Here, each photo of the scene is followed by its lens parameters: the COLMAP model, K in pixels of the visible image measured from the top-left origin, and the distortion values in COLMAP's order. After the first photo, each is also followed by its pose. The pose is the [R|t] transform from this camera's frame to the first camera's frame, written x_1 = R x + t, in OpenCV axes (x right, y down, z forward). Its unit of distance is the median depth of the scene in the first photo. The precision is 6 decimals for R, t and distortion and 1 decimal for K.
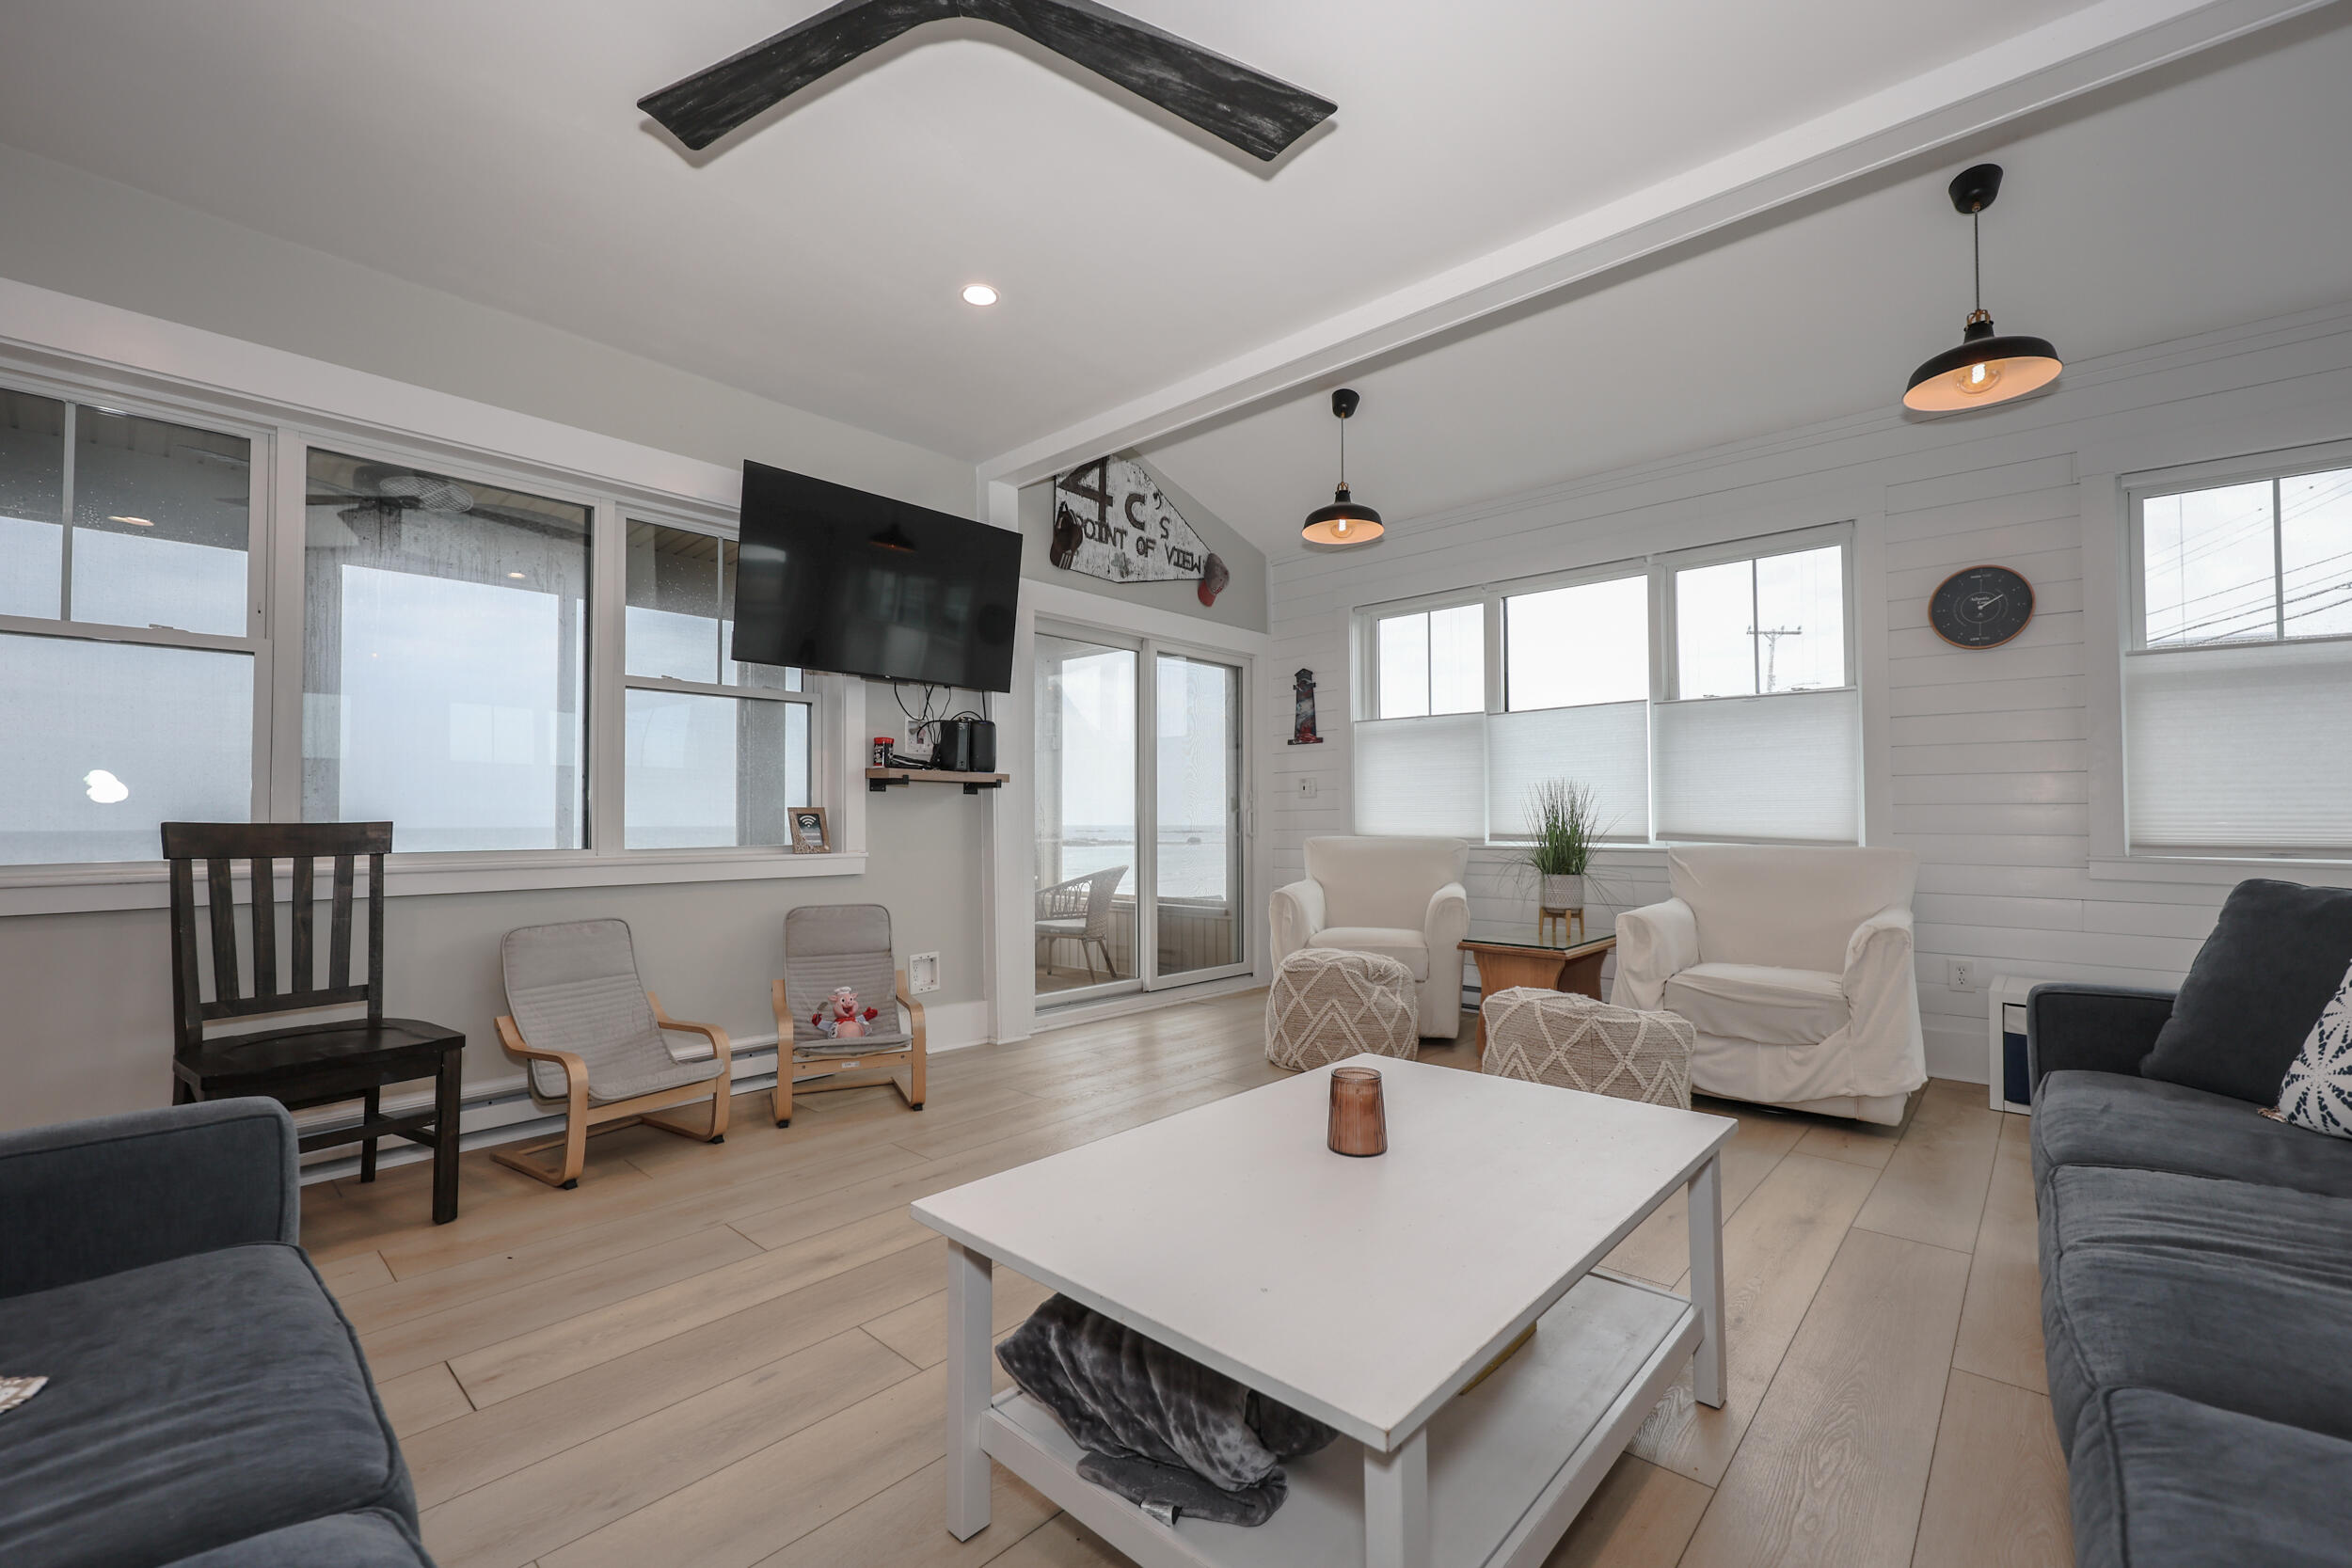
lens RADIAL K [[966.4, 0, 1186.8], [0, 966.4, 800.2], [0, 0, 1]] dist [-0.001733, 0.000037]
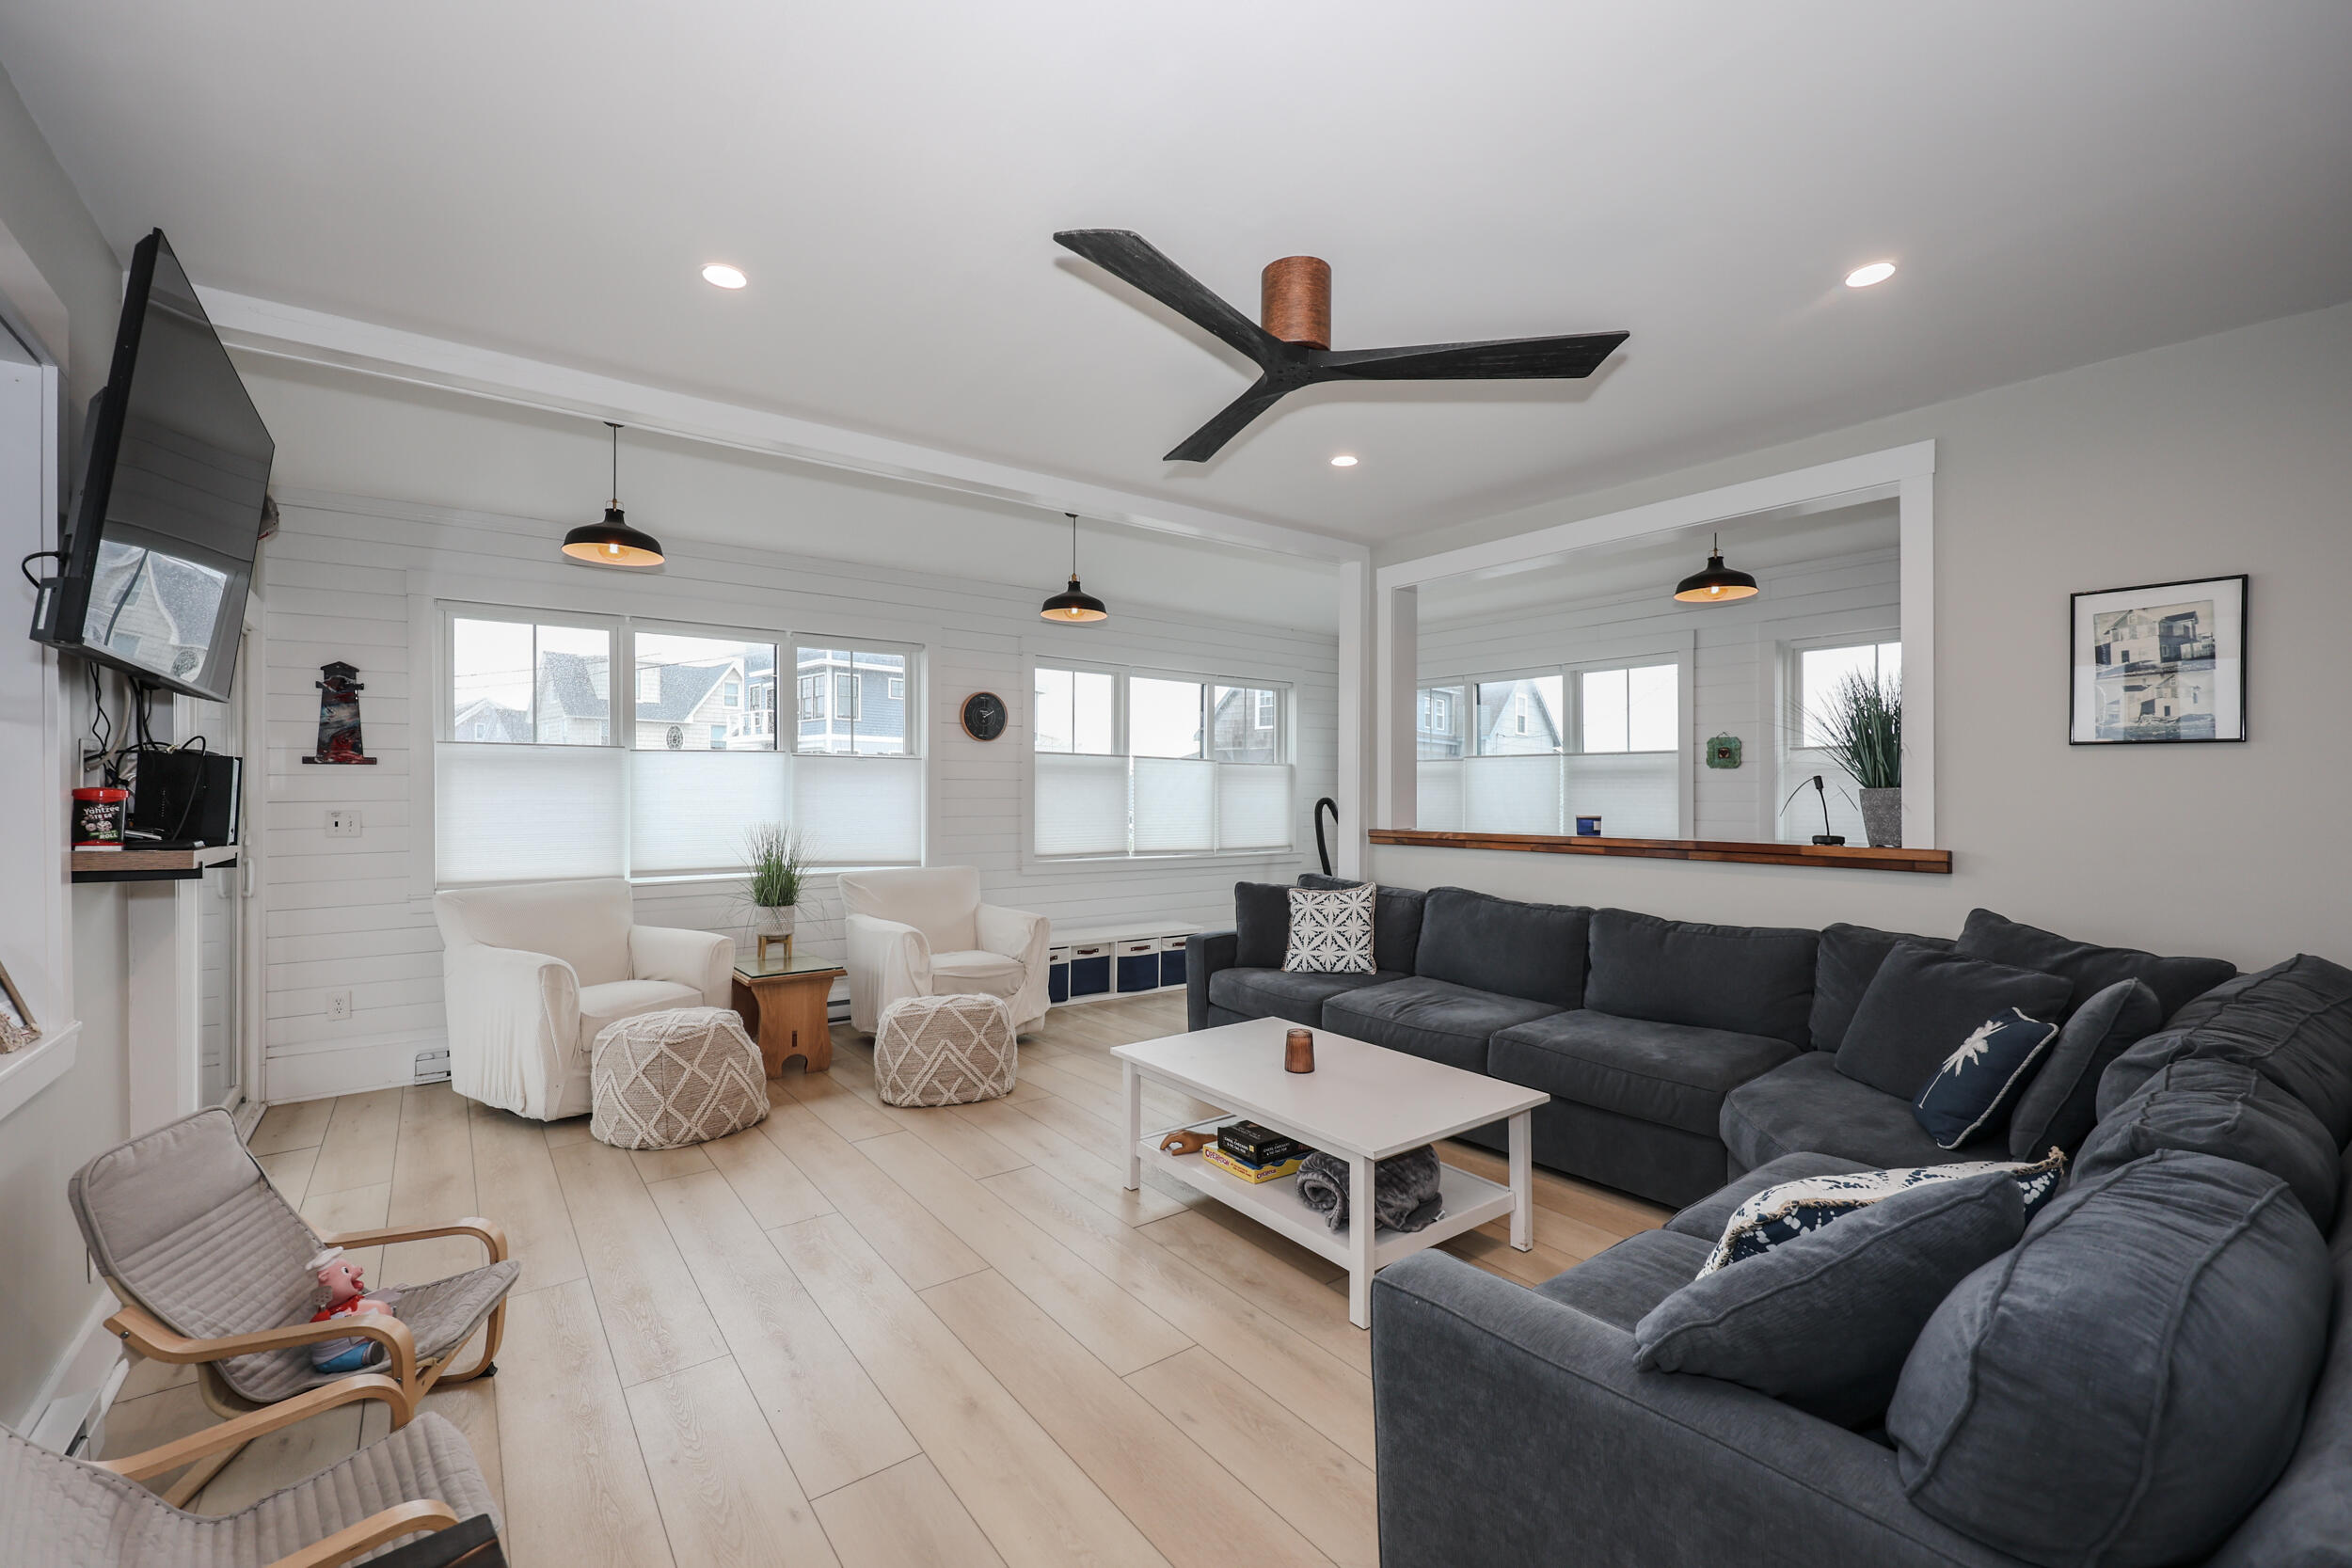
lens RADIAL K [[966.4, 0, 1172.8], [0, 966.4, 785.4], [0, 0, 1]] dist [-0.001733, 0.000037]
pose [[0.186562, 0.005263, 0.982429, -0.623733], [-0.024506, 0.999699, -0.000702, -0.073441], [-0.982137, -0.023945, 0.186635, 0.302672]]
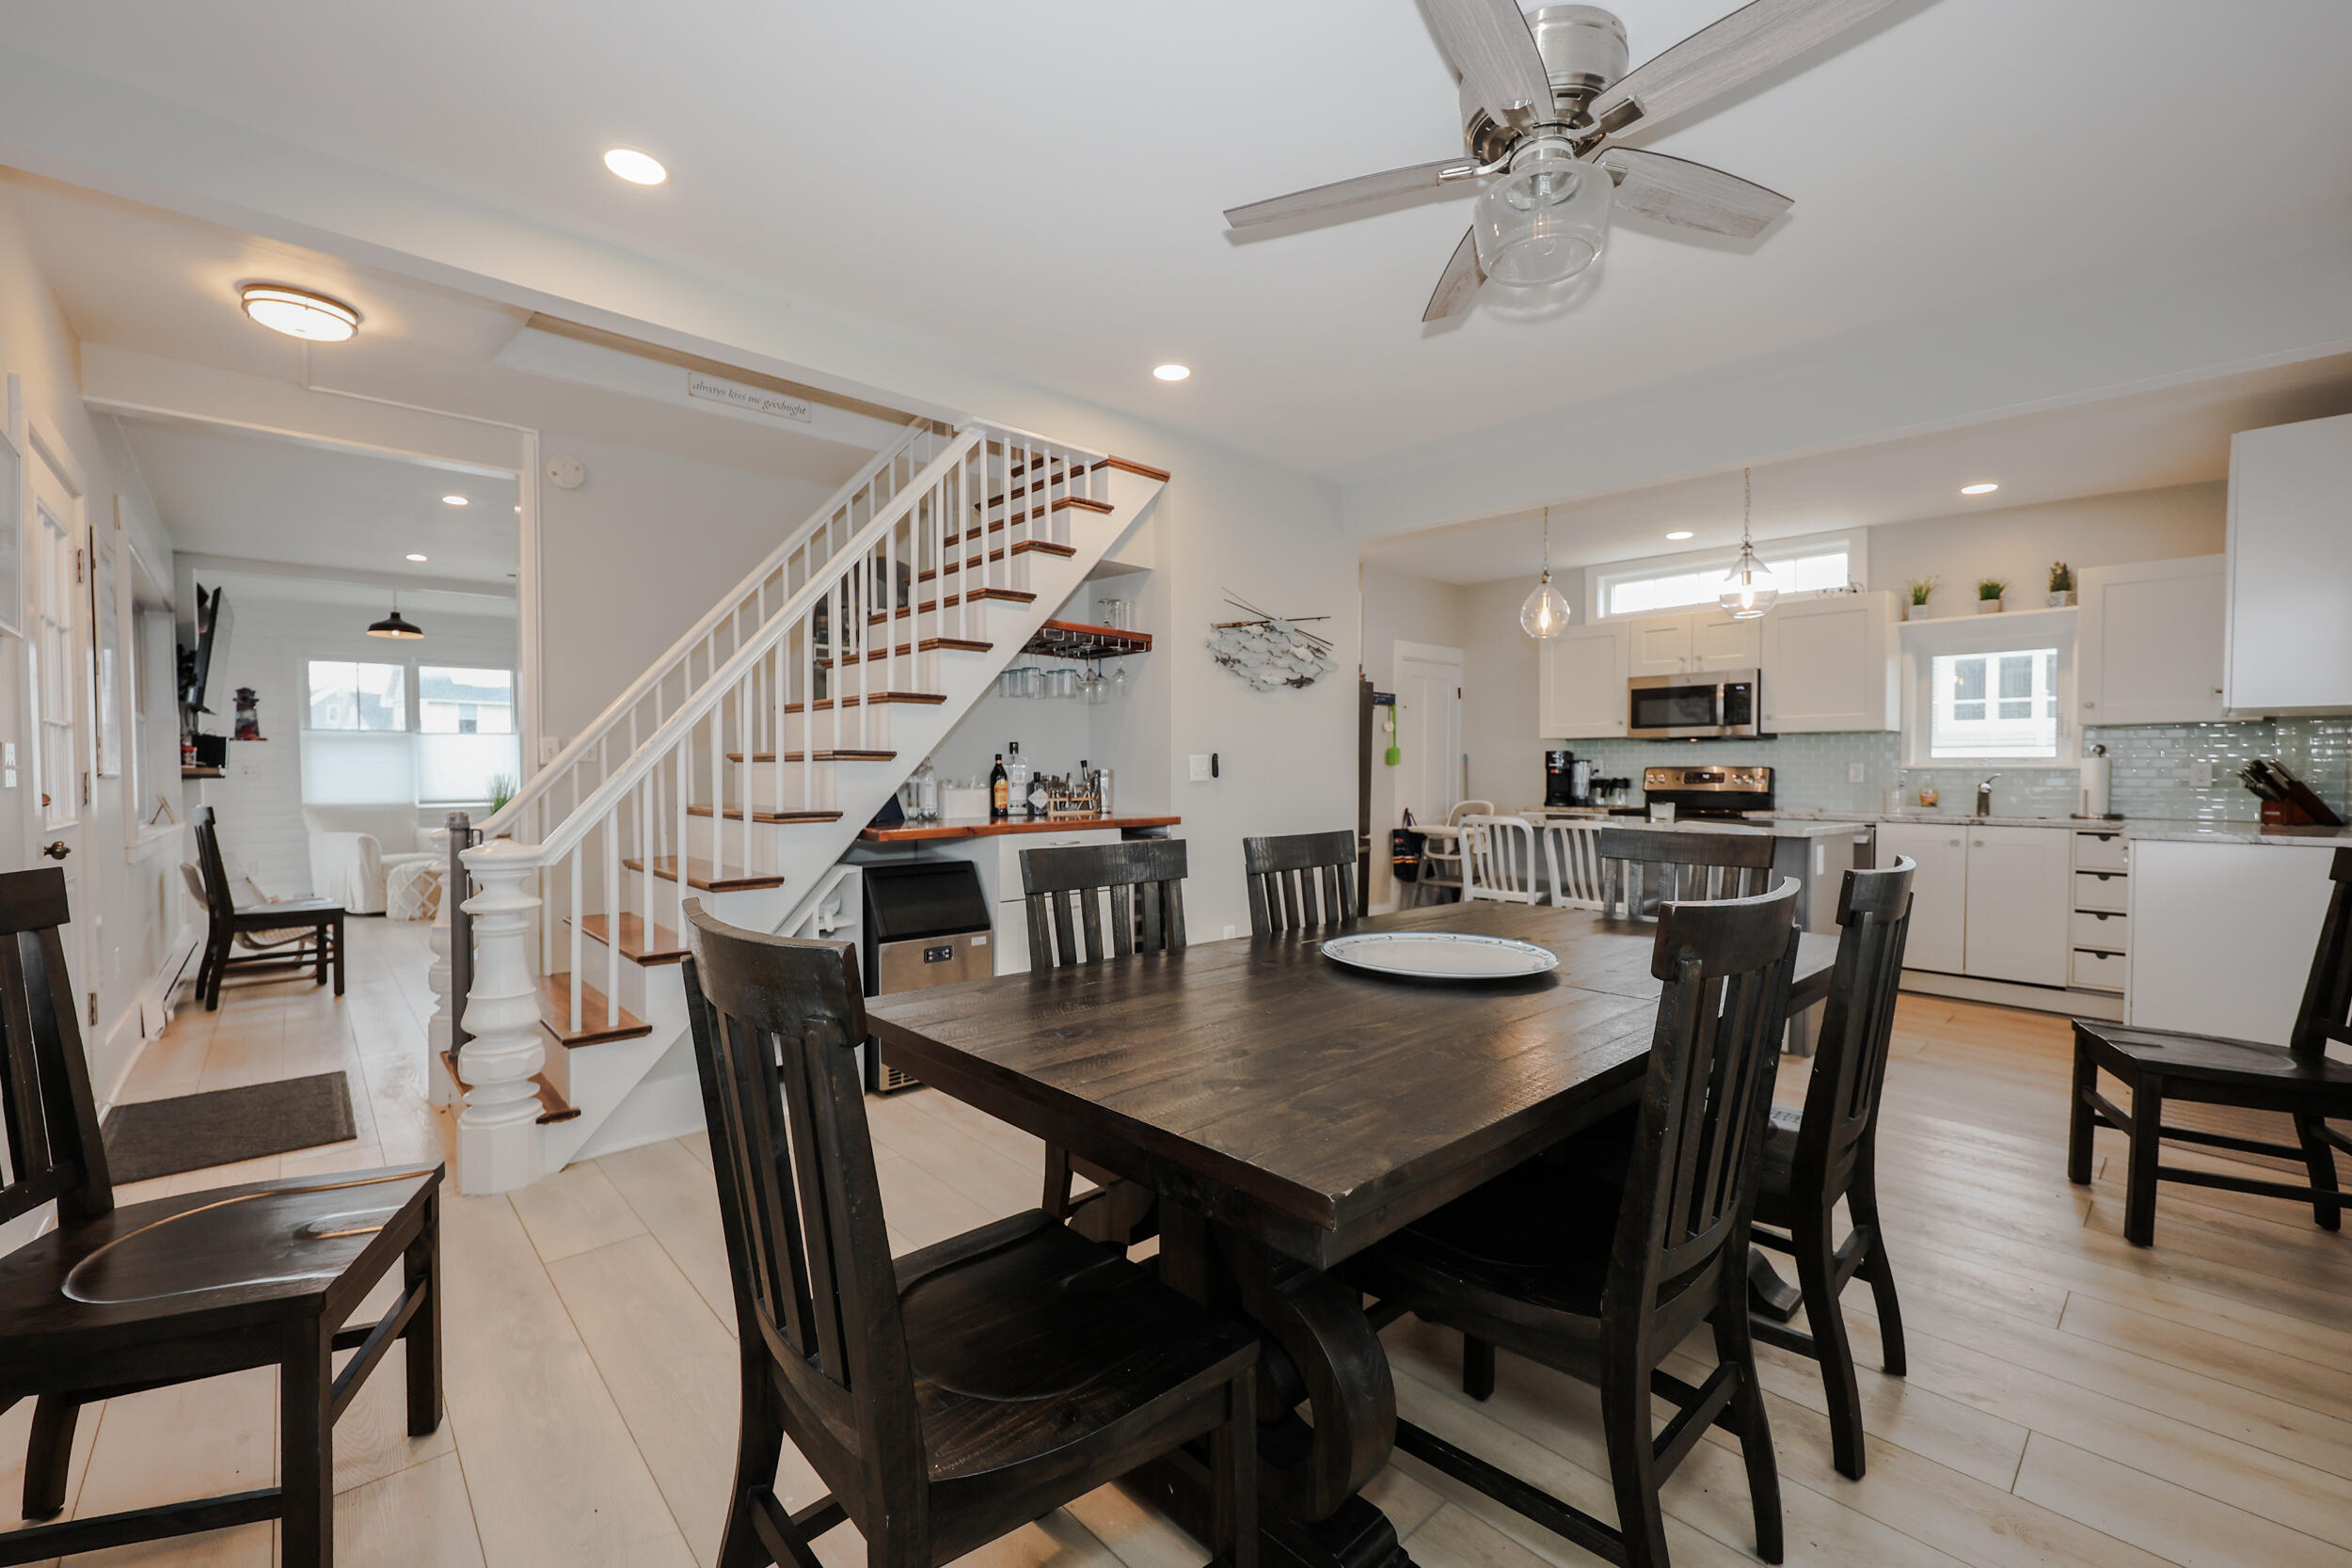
lens RADIAL K [[966.4, 0, 1187.7], [0, 966.4, 786.2], [0, 0, 1]] dist [-0.001733, 0.000037]
pose [[0.086931, -0.016515, 0.996077, -1.508569], [-0.019687, 0.999639, 0.018292, -0.057329], [-0.996020, -0.021200, 0.086575, -0.647029]]
